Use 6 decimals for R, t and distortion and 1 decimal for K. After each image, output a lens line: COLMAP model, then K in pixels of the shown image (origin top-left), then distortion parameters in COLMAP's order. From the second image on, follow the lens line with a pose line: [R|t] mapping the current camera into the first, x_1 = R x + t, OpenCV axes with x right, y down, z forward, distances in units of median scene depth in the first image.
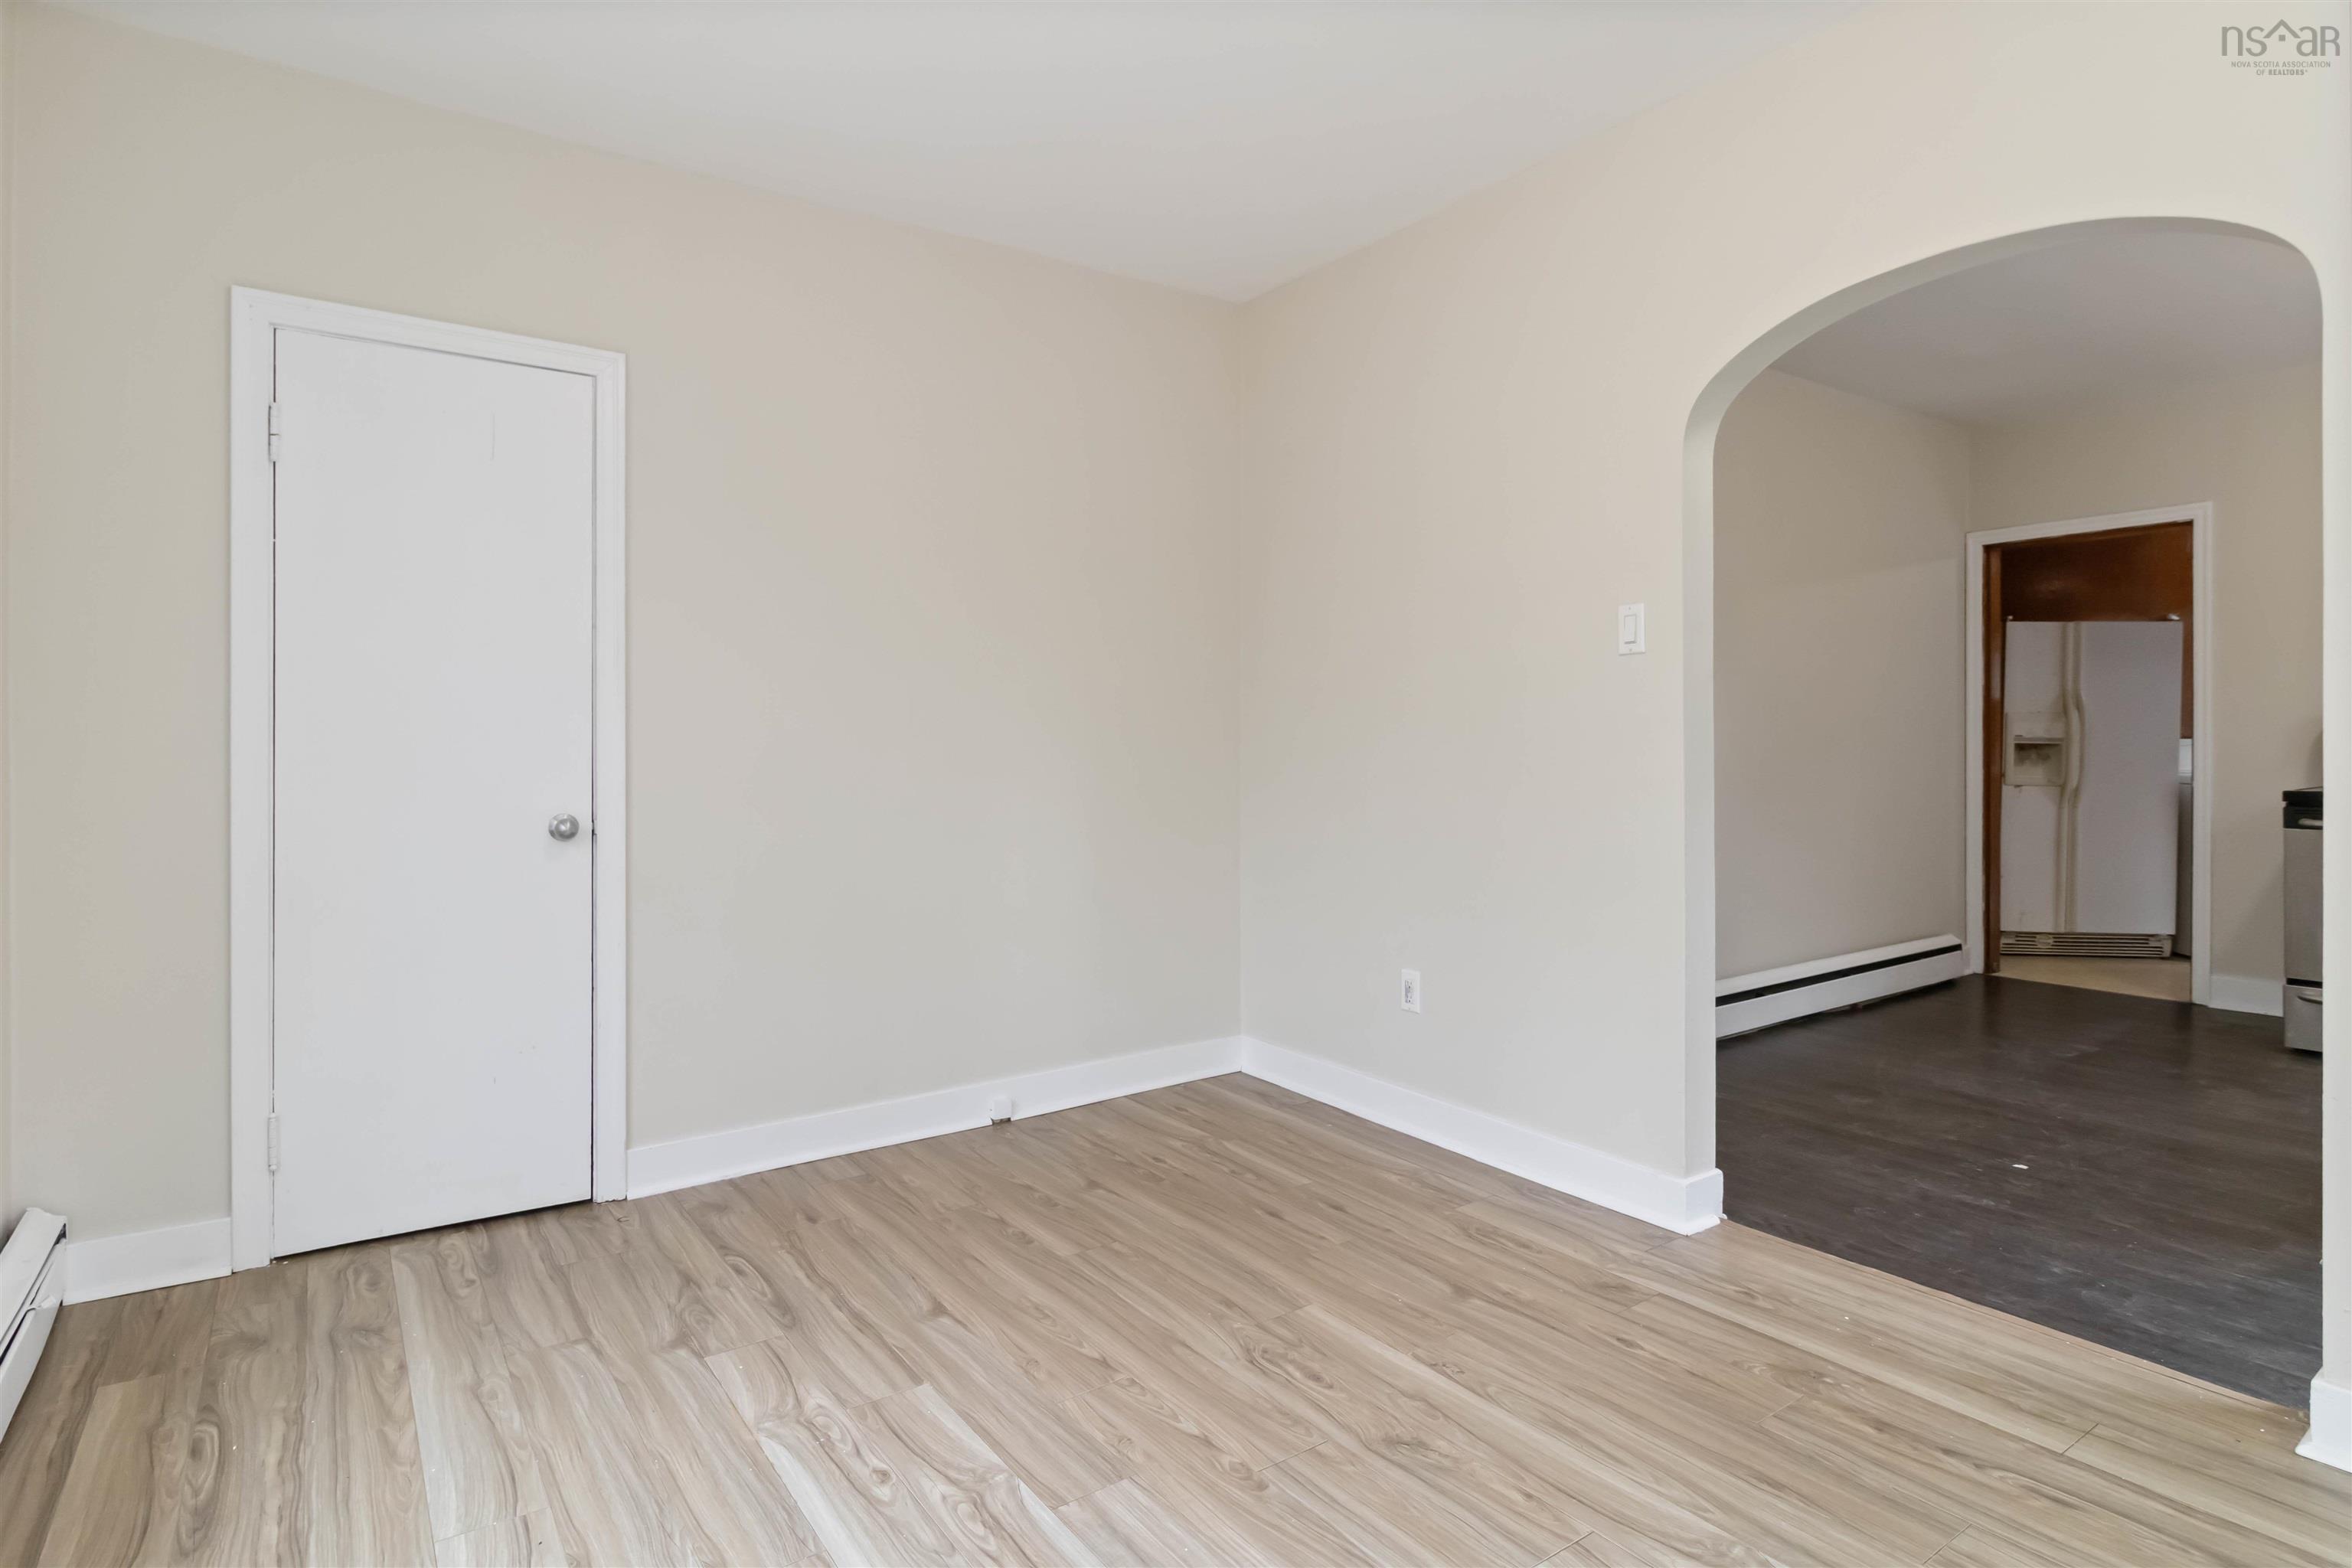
lens RADIAL K [[1224.3, 0, 1177.1], [0, 1224.3, 773.4], [0, 0, 1]] dist [0.008969, 0.000406]
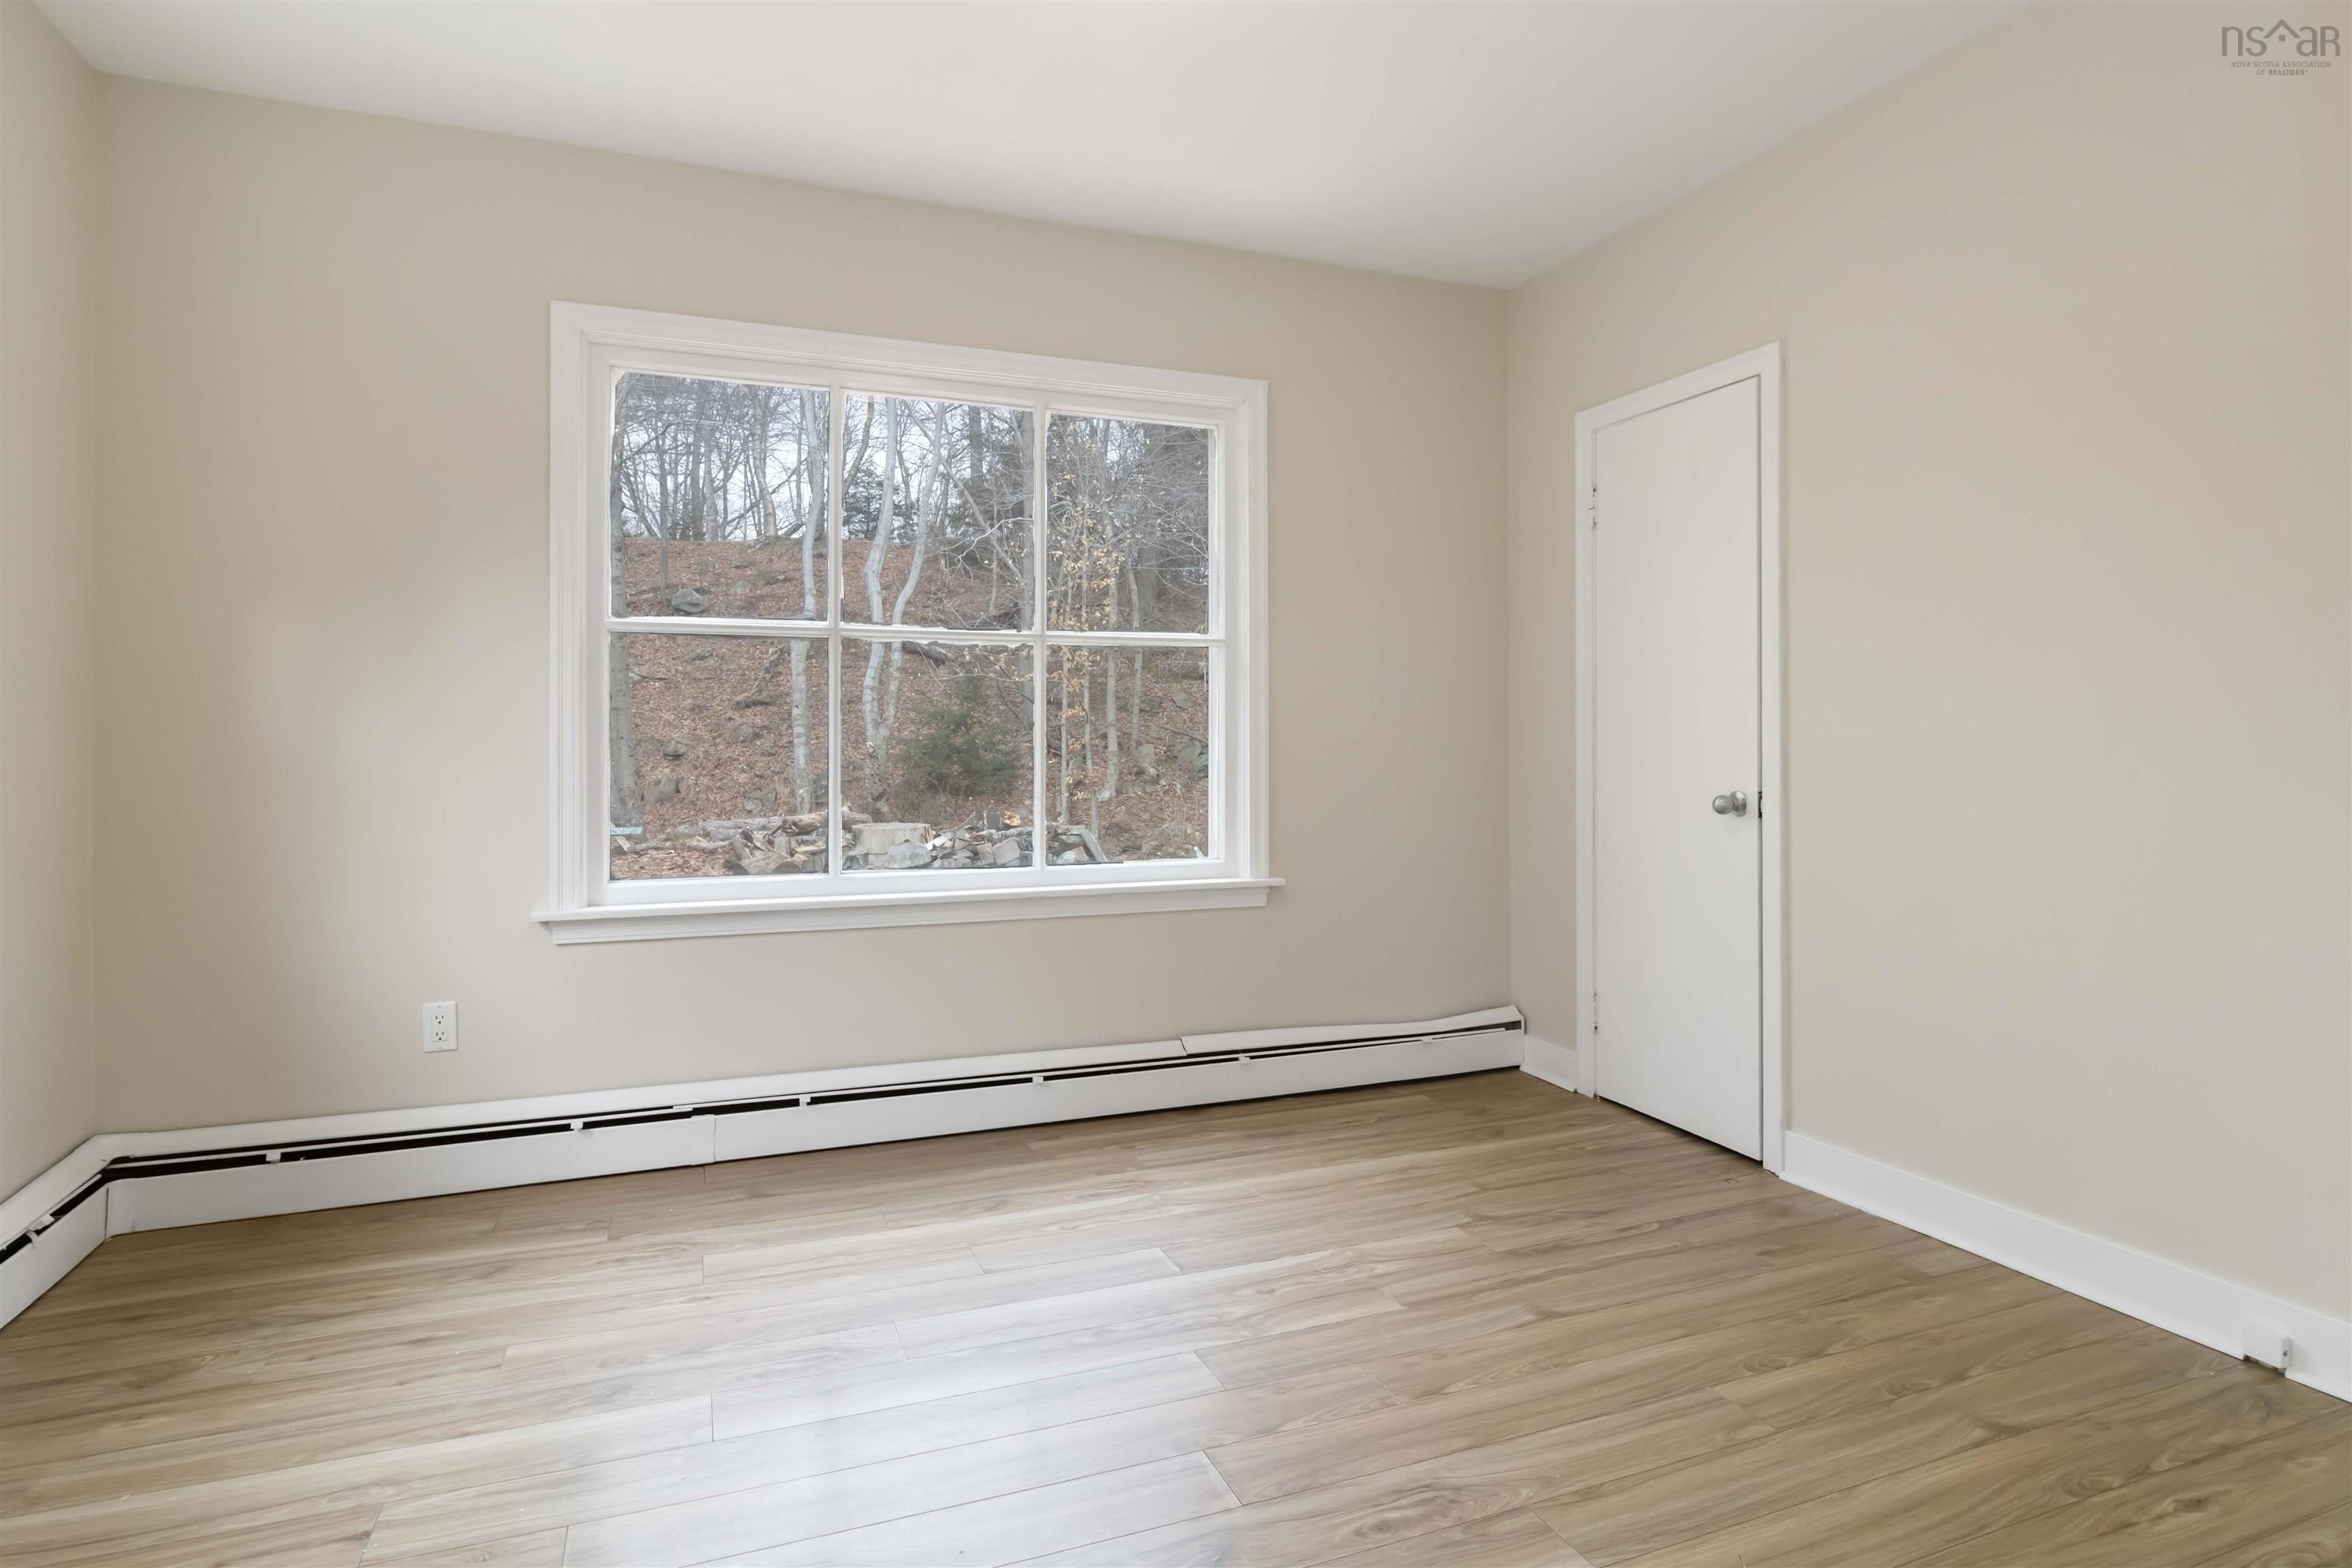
lens RADIAL K [[1224.3, 0, 1157.9], [0, 1224.3, 731.5], [0, 0, 1]] dist [0.008969, 0.000406]
pose [[-0.248658, -0.007191, -0.968565, 0.757112], [-0.012086, 0.999918, -0.004321, -0.008547], [0.968516, 0.010632, -0.248725, 0.871996]]
